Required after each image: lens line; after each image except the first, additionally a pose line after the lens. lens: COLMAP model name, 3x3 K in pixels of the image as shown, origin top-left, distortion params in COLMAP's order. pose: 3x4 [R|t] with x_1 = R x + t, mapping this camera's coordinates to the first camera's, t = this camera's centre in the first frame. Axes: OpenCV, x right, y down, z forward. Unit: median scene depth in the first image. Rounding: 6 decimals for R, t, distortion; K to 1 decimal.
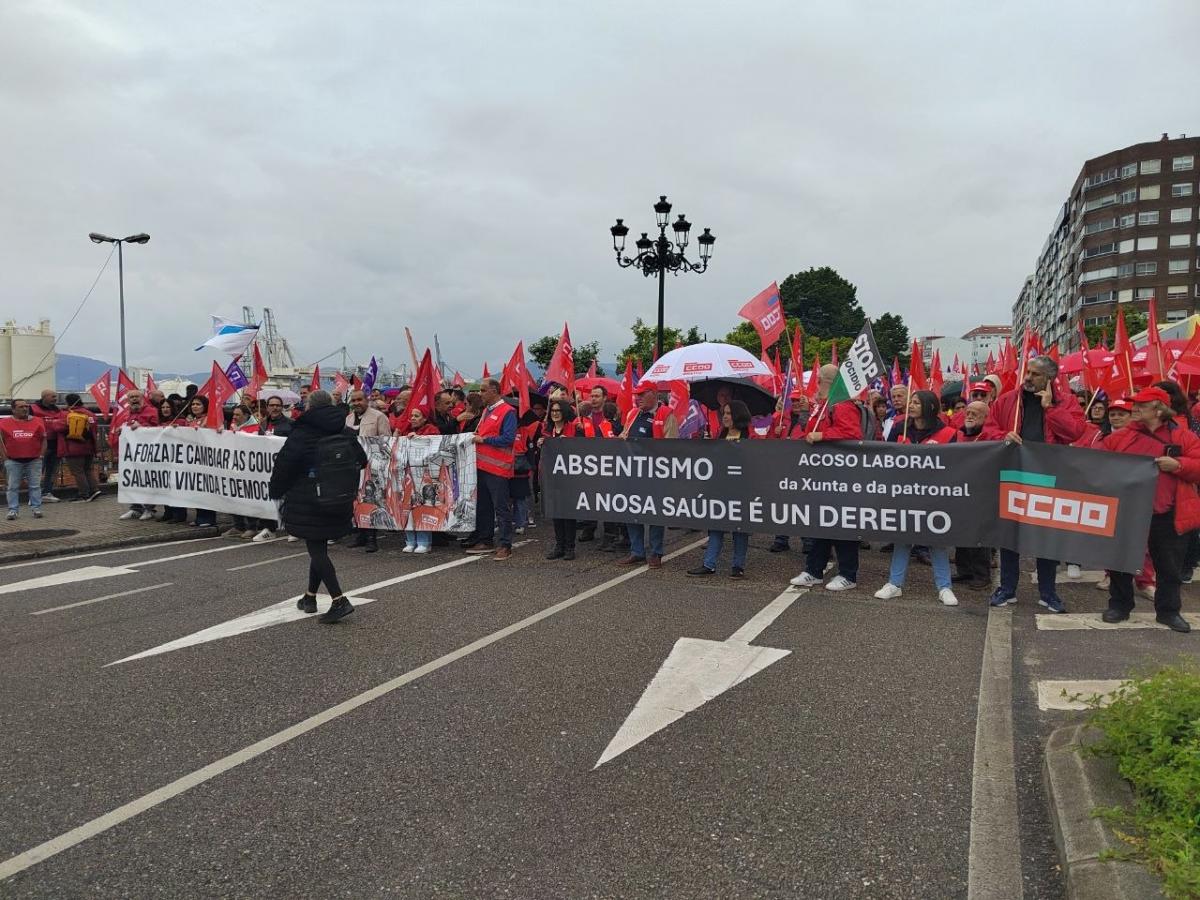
lens RADIAL K [[800.0, 0, 600.0], [0, 800.0, 450.0], [0, 0, 1]] dist [0.052805, -0.028473]
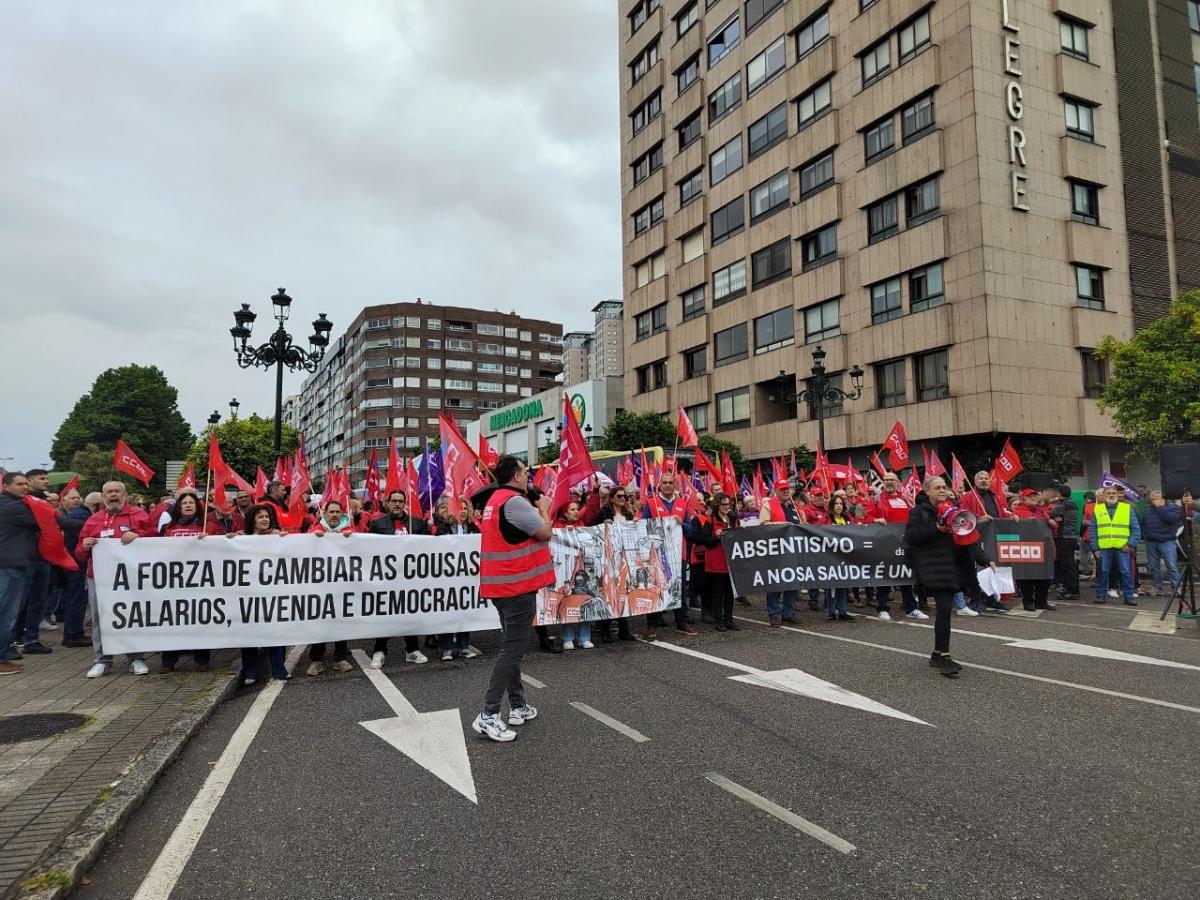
lens RADIAL K [[802.0, 0, 598.3], [0, 802.0, 445.1], [0, 0, 1]] dist [0.056267, -0.048522]
pose [[0.650623, 0.055561, 0.757365, -0.385968], [0.053395, 0.991504, -0.118608, -0.000837], [-0.757521, 0.117609, 0.642129, 0.126534]]
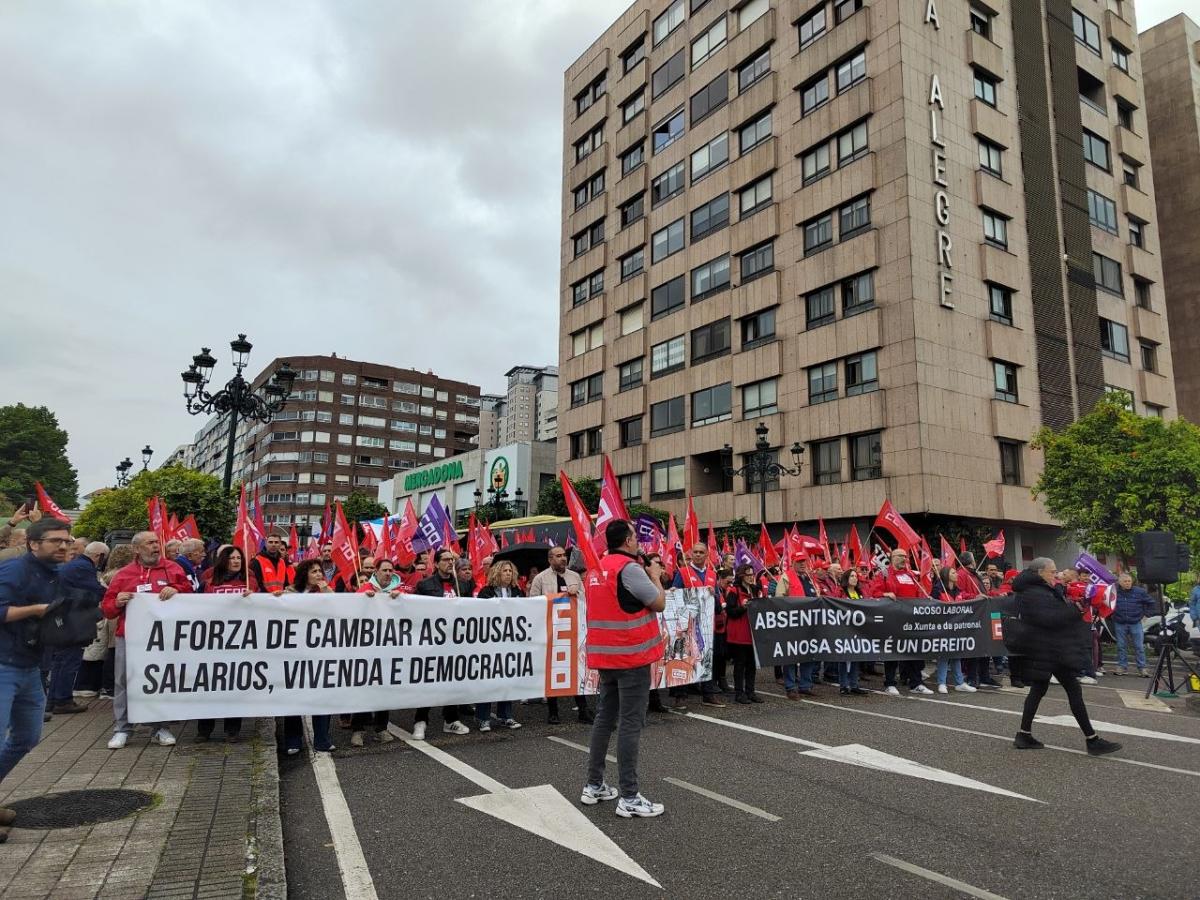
lens RADIAL K [[800.0, 0, 600.0], [0, 800.0, 450.0], [0, 0, 1]] dist [0.052805, -0.028473]
pose [[0.554601, 0.141711, 0.819961, -0.423090], [0.028539, 0.981573, -0.188945, -0.003393], [-0.831627, 0.128190, 0.540337, 0.178856]]
